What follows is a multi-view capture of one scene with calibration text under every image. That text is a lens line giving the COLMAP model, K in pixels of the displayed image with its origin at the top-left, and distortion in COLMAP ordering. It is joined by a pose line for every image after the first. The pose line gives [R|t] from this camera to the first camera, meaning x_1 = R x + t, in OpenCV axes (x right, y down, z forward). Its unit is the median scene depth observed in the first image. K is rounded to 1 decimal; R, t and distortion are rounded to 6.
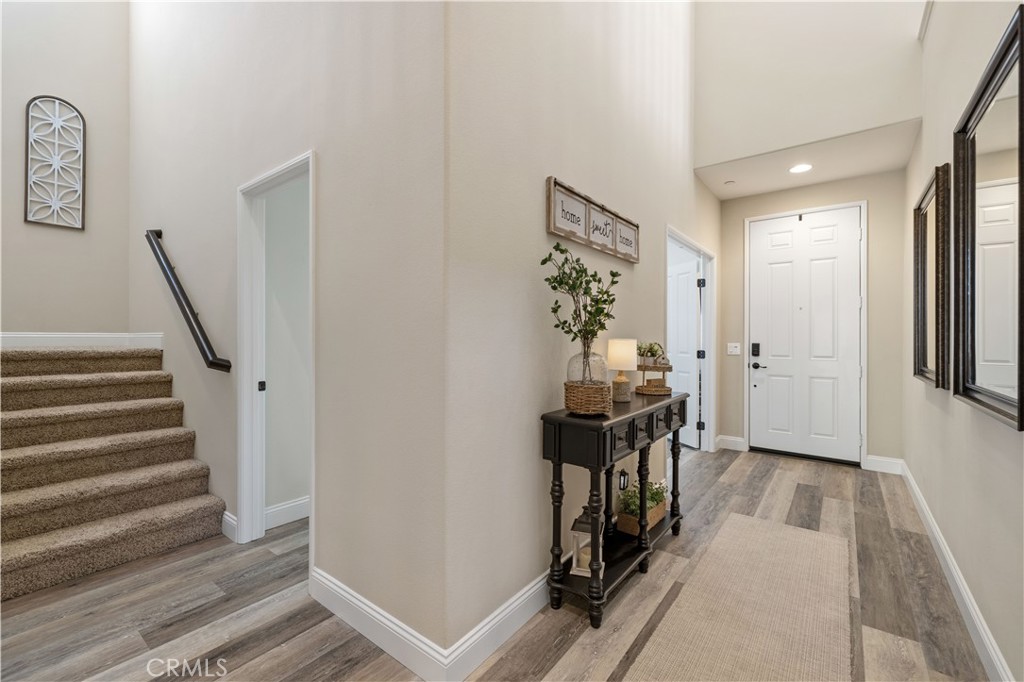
lens RADIAL K [[437.6, 0, 505.2], [0, 437.6, 338.8], [0, 0, 1]] dist [0.006492, 0.000418]
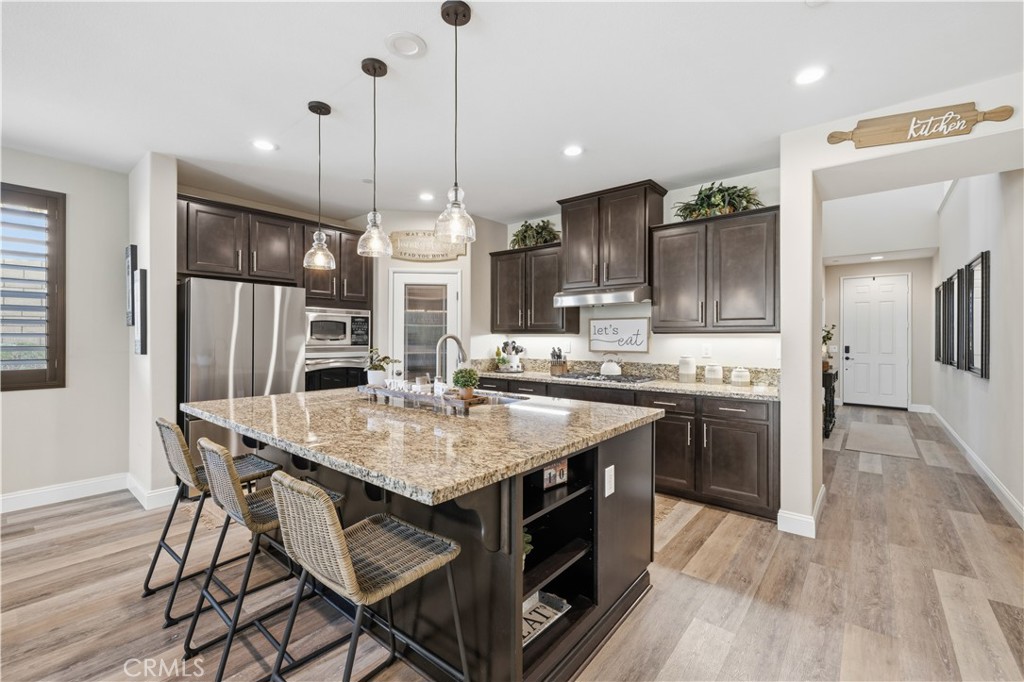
lens RADIAL K [[437.6, 0, 502.5], [0, 437.6, 338.1], [0, 0, 1]] dist [0.006492, 0.000418]
pose [[0.999330, -0.000541, -0.036609, -0.846023], [0.000606, 0.999998, 0.001741, -0.028373], [0.036608, -0.001762, 0.999328, -0.936553]]
